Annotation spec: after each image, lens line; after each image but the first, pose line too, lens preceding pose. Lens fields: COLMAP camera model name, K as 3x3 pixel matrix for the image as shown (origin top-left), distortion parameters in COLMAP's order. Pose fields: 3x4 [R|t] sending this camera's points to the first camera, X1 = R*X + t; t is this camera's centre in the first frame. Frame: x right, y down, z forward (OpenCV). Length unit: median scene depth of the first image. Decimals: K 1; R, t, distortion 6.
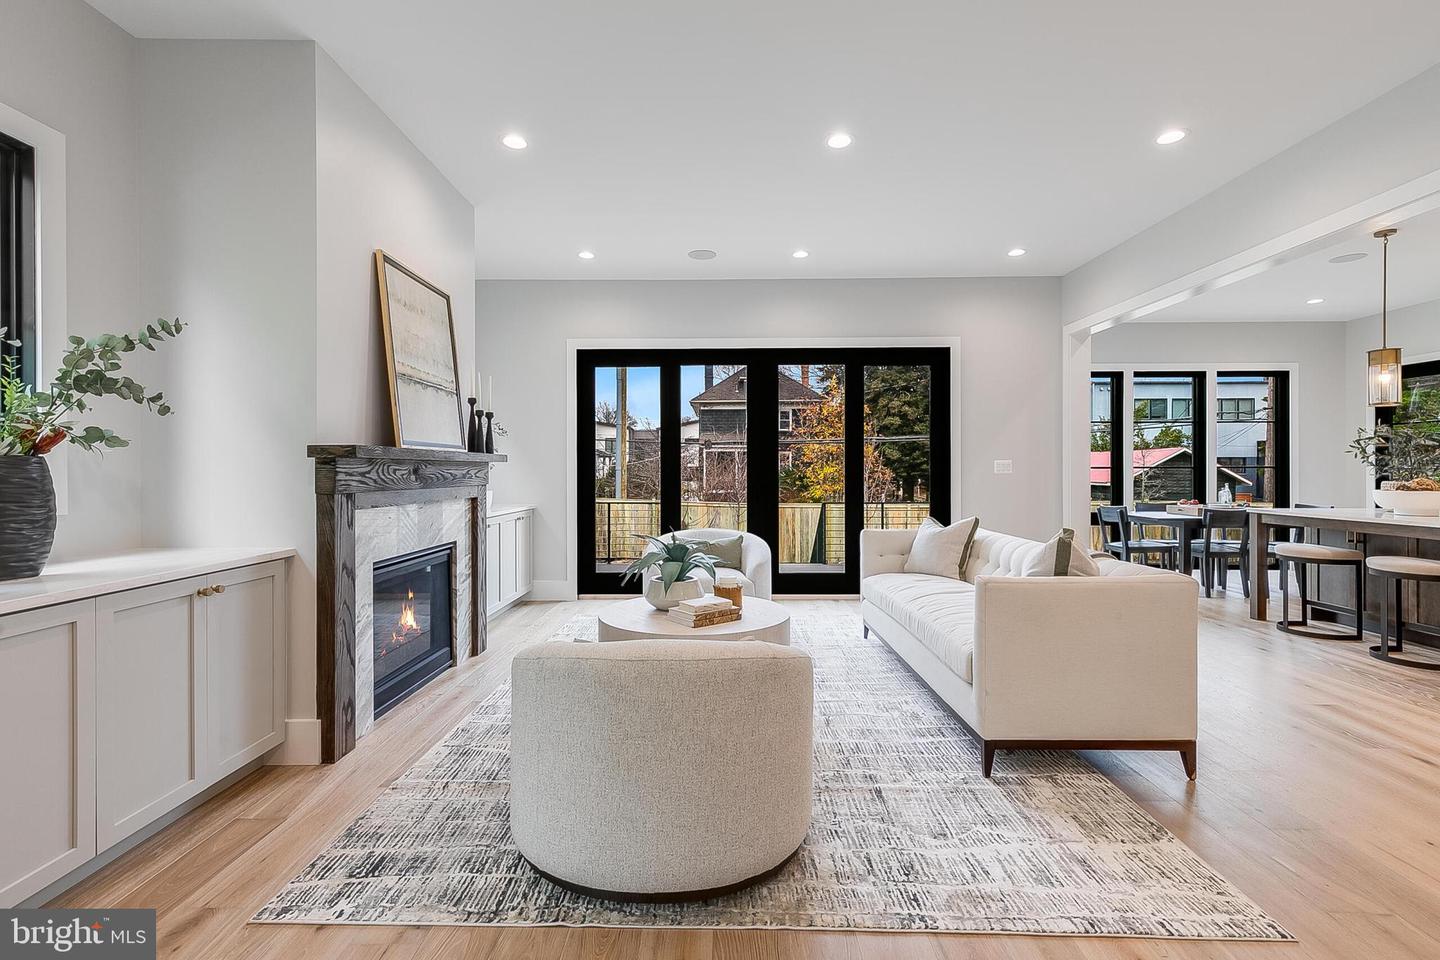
lens RADIAL K [[649.9, 0, 717.6], [0, 649.9, 471.4], [0, 0, 1]] dist [0.003919, -0.000524]
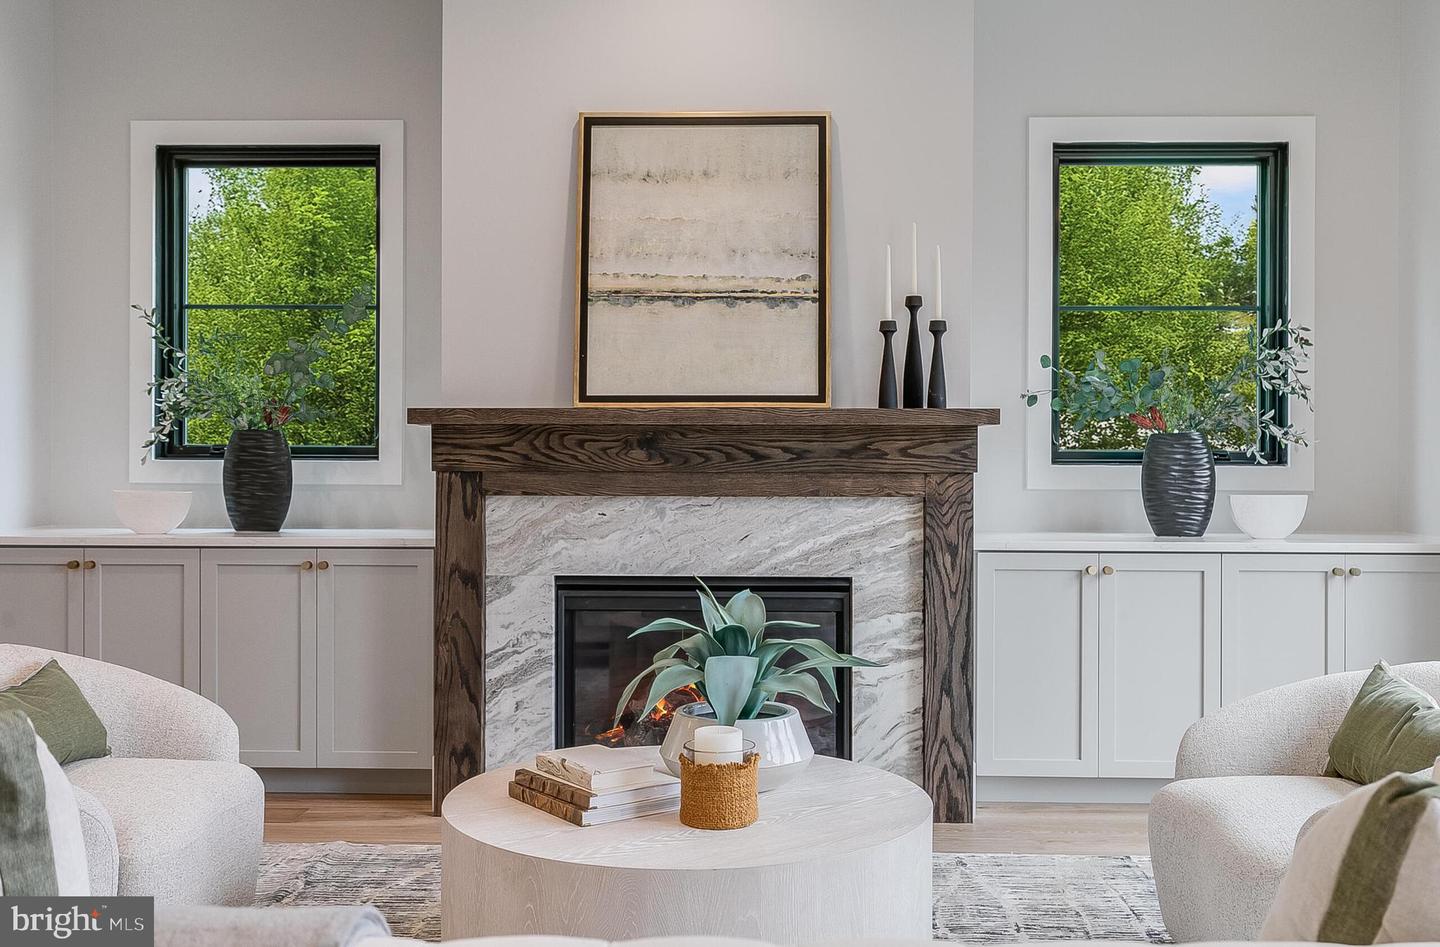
lens RADIAL K [[1353.5, 0, 720.3], [0, 1353.5, 470.9], [0, 0, 1]] dist [-0.013163, 0.000000]
pose [[-0.006462, 0.012706, -0.999898, 0.985567], [-0.005925, 0.999901, 0.012744, 0.010836], [0.999962, 0.006007, -0.006386, 1.300616]]
